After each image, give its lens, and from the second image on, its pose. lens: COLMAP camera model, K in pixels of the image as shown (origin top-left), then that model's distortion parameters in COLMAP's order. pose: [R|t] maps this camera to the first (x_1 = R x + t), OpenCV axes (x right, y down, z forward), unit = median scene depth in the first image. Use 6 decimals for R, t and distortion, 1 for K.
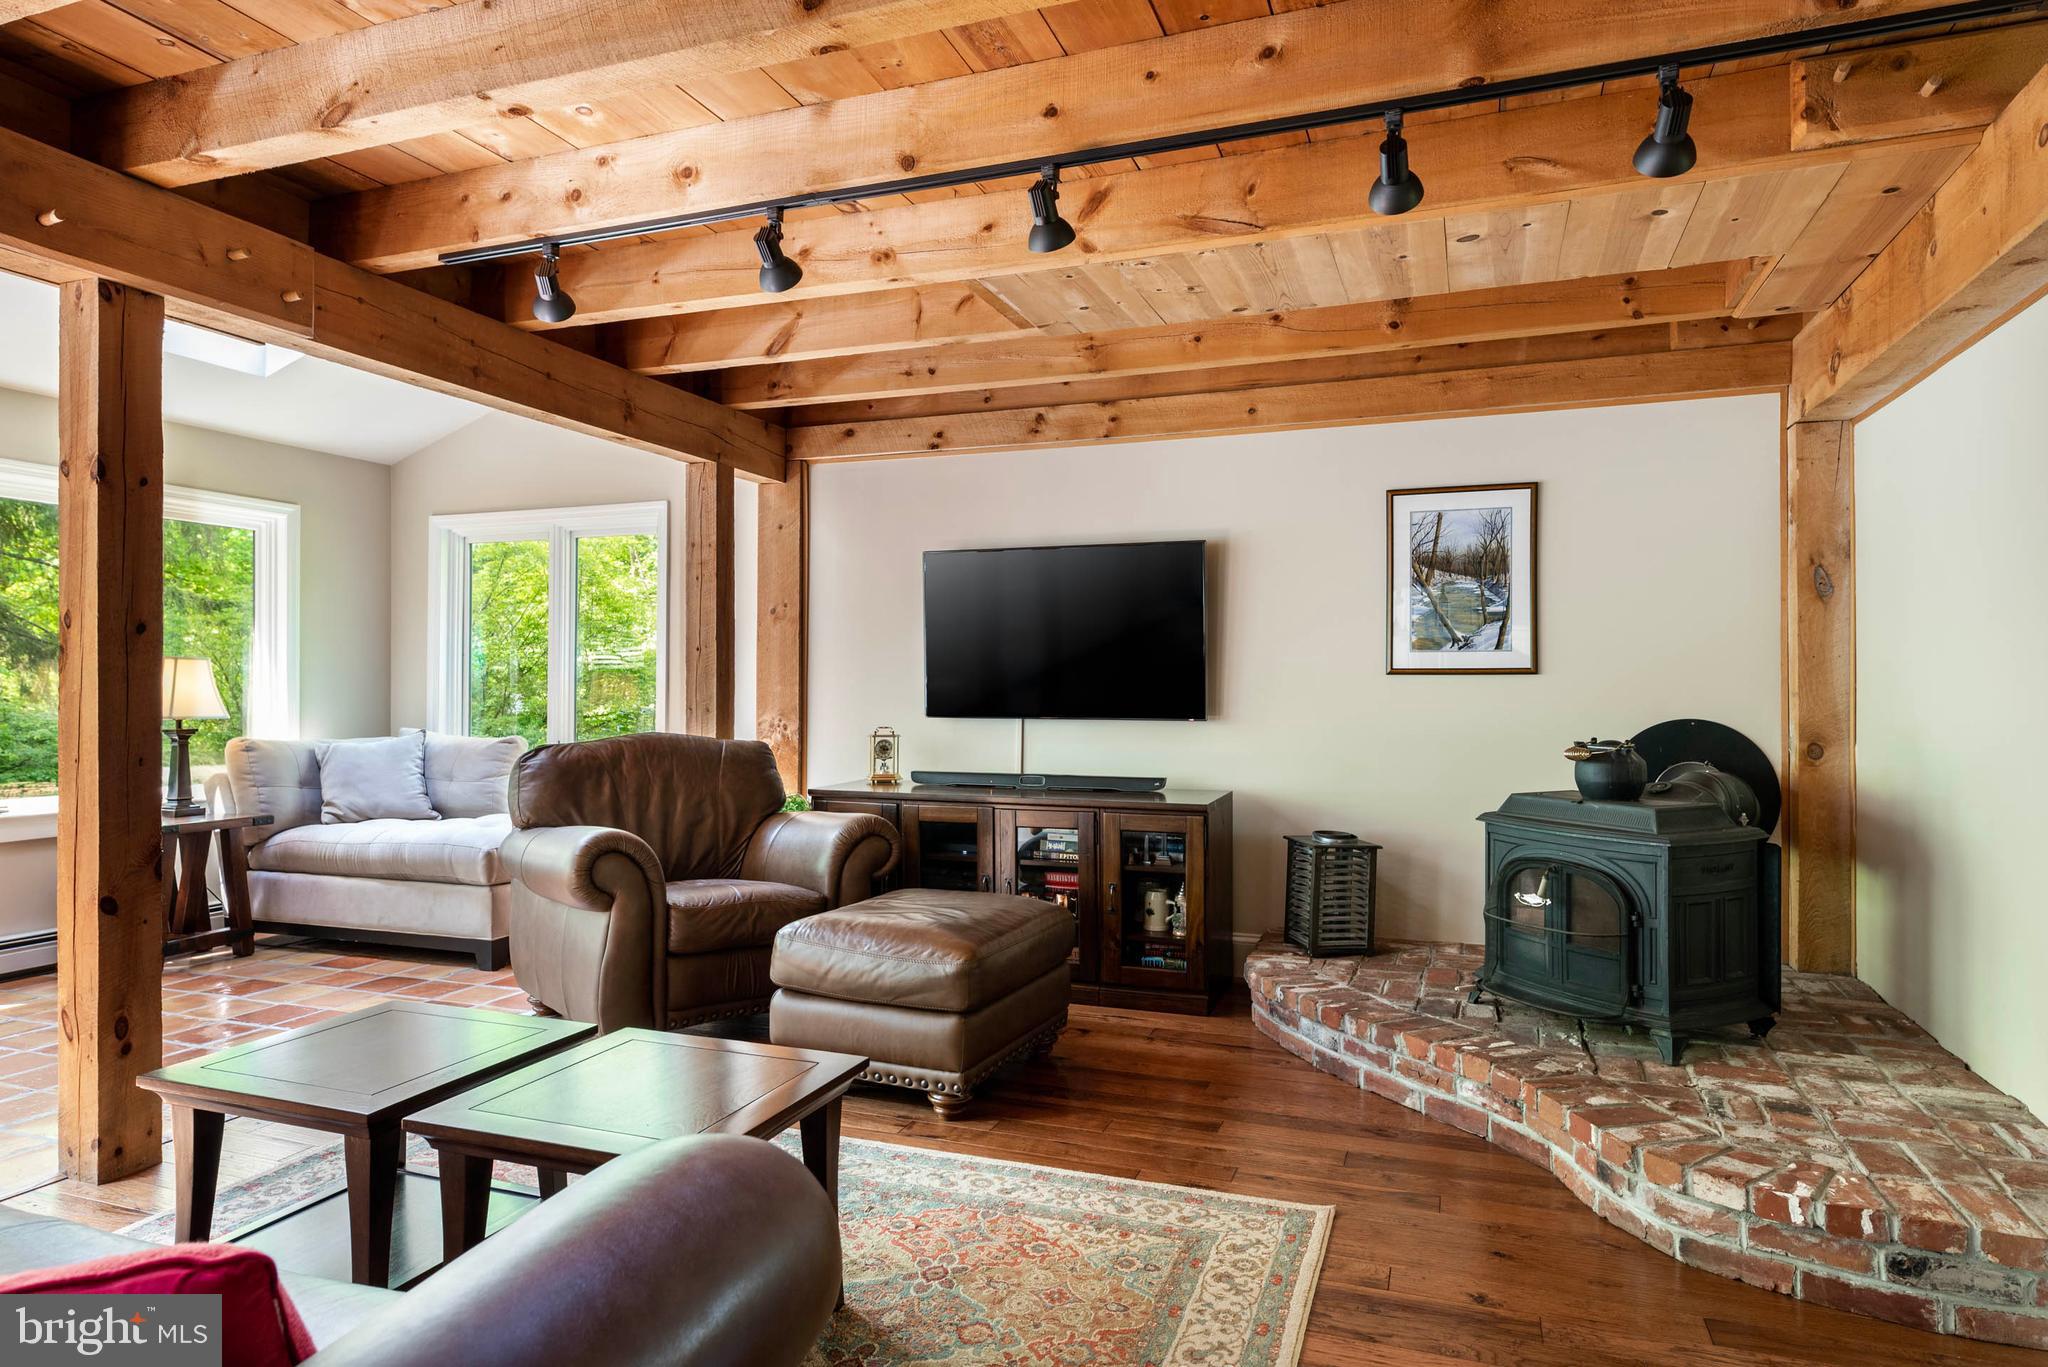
lens RADIAL K [[1181.9, 0, 1036.0], [0, 1181.9, 673.9], [0, 0, 1]] dist [0.000361, -0.001412]
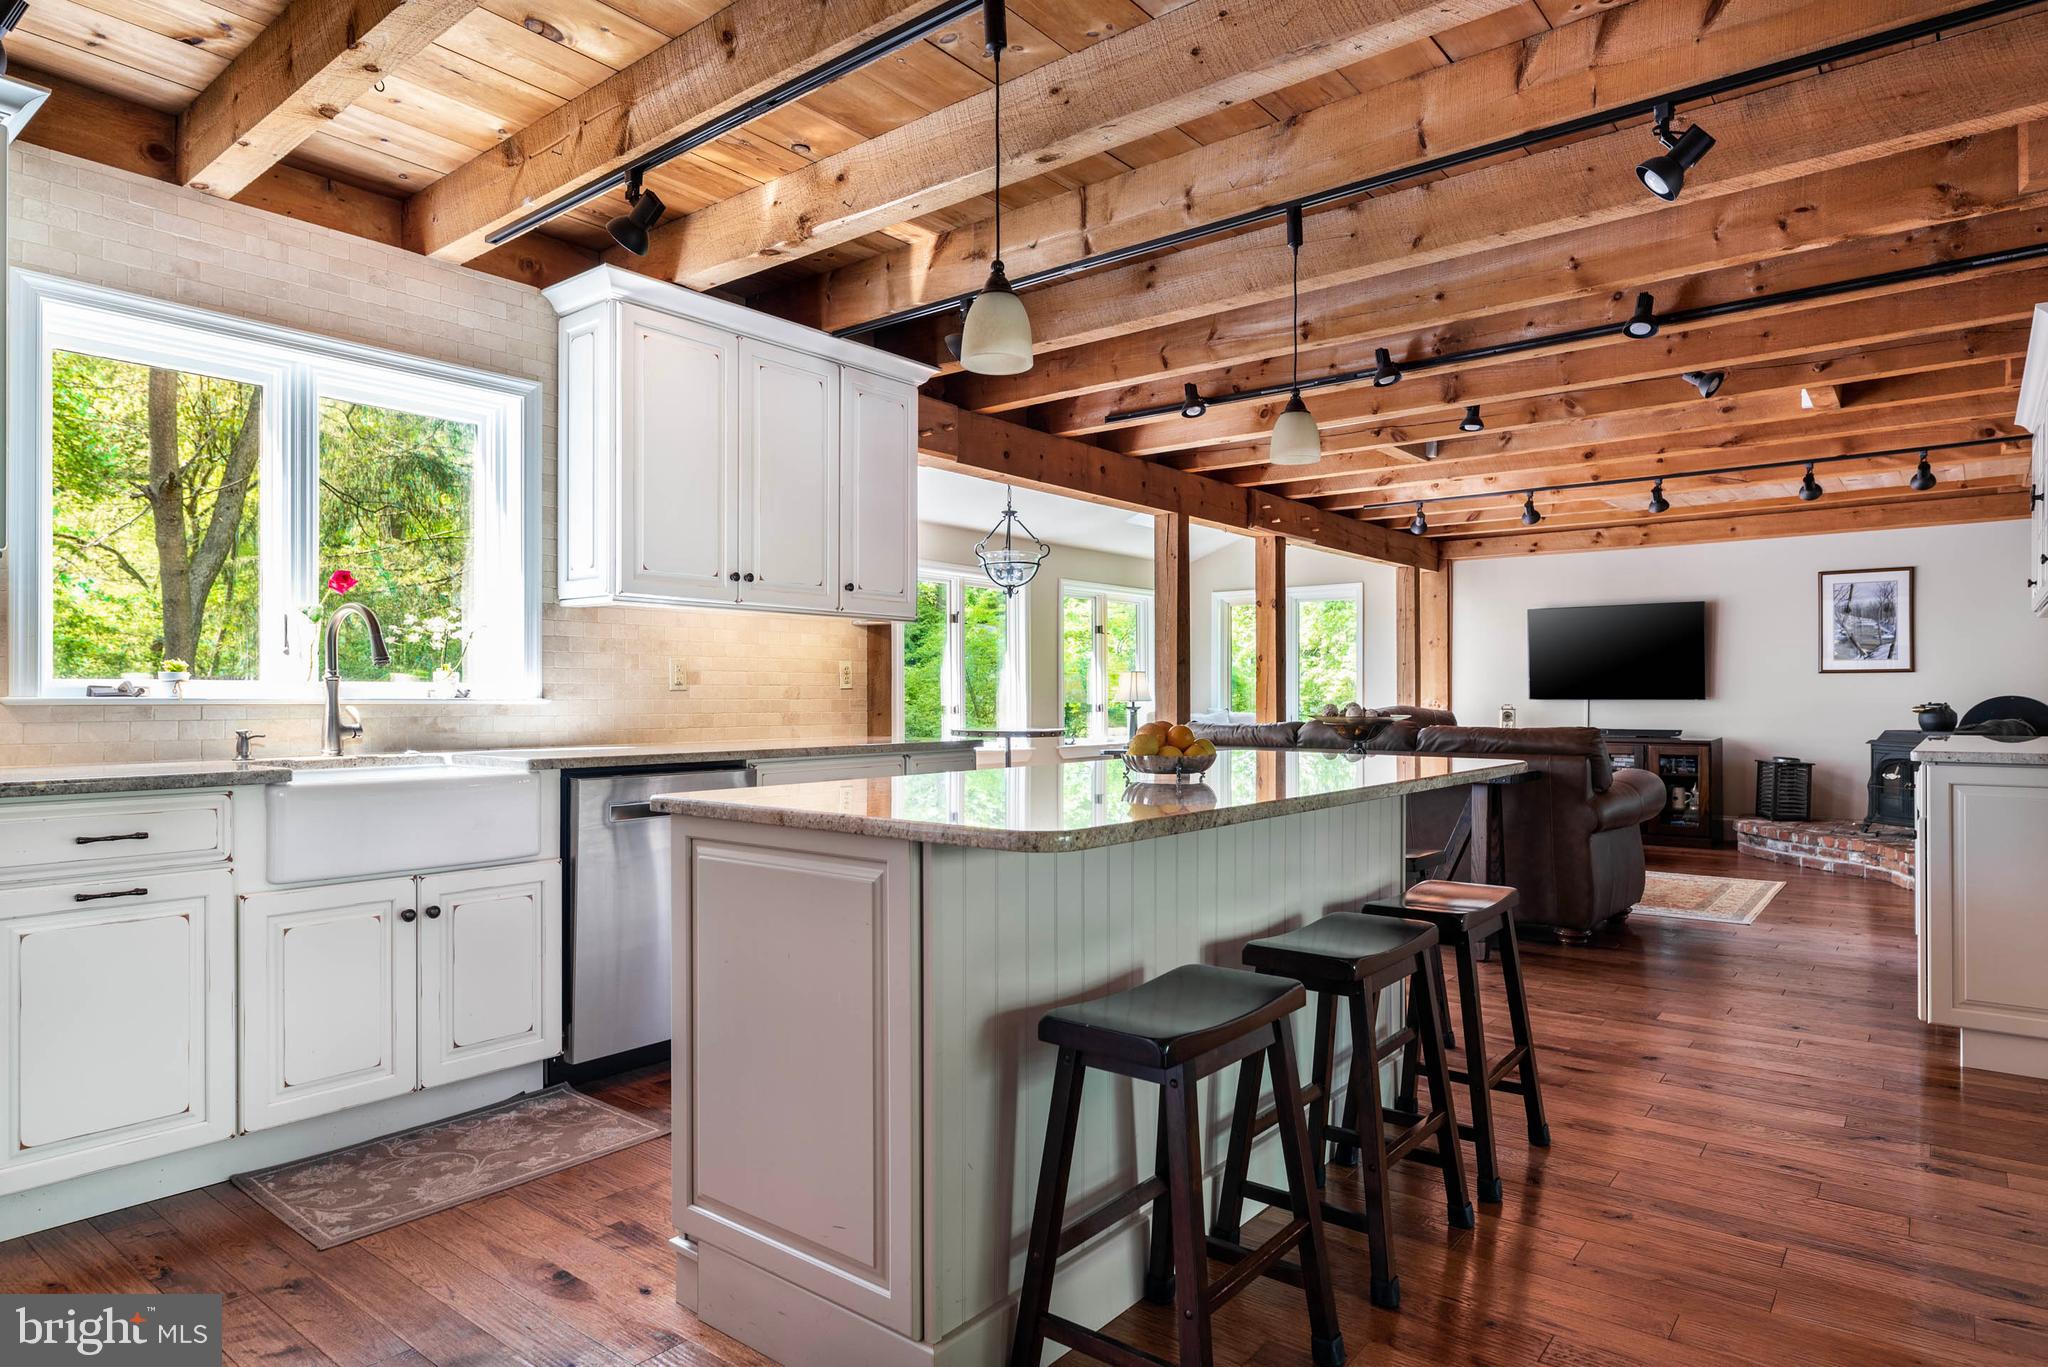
lens RADIAL K [[1181.9, 0, 1019.6], [0, 1181.9, 687.0], [0, 0, 1]] dist [0.000361, -0.001412]
pose [[0.945471, -0.006360, -0.325645, -0.371348], [0.007810, 0.999965, 0.003145, 0.008724], [0.325614, -0.005517, 0.945487, -1.516062]]
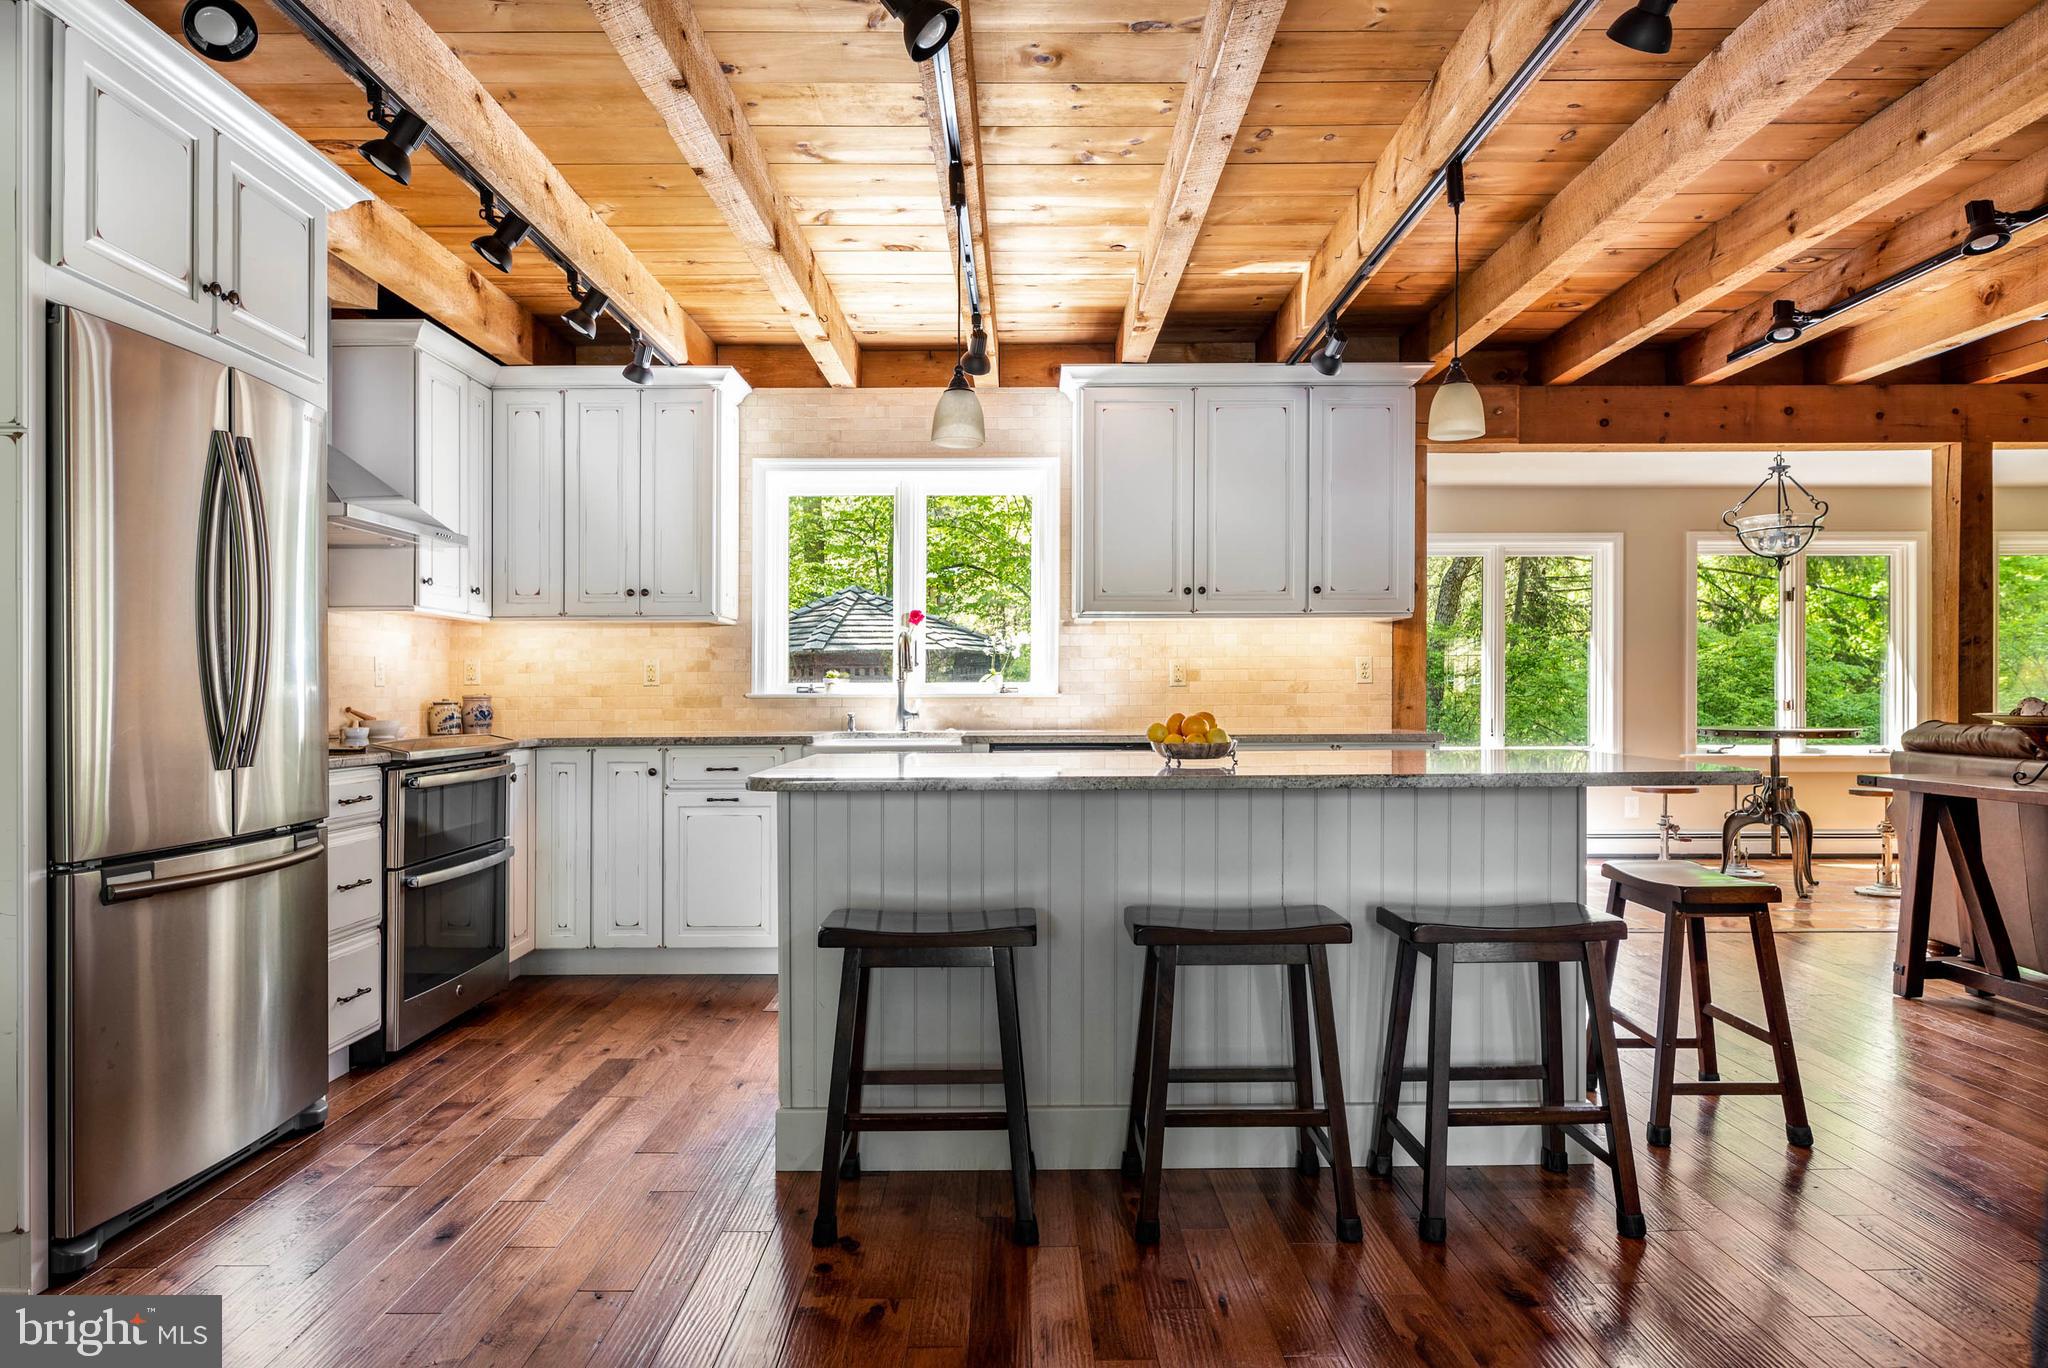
lens RADIAL K [[1181.9, 0, 1016.2], [0, 1181.9, 674.8], [0, 0, 1]] dist [0.000361, -0.001412]
pose [[0.342612, -0.020392, -0.939256, 0.223647], [0.017343, 0.999731, -0.015379, 0.018455], [0.939317, -0.011021, 0.342874, -1.171049]]
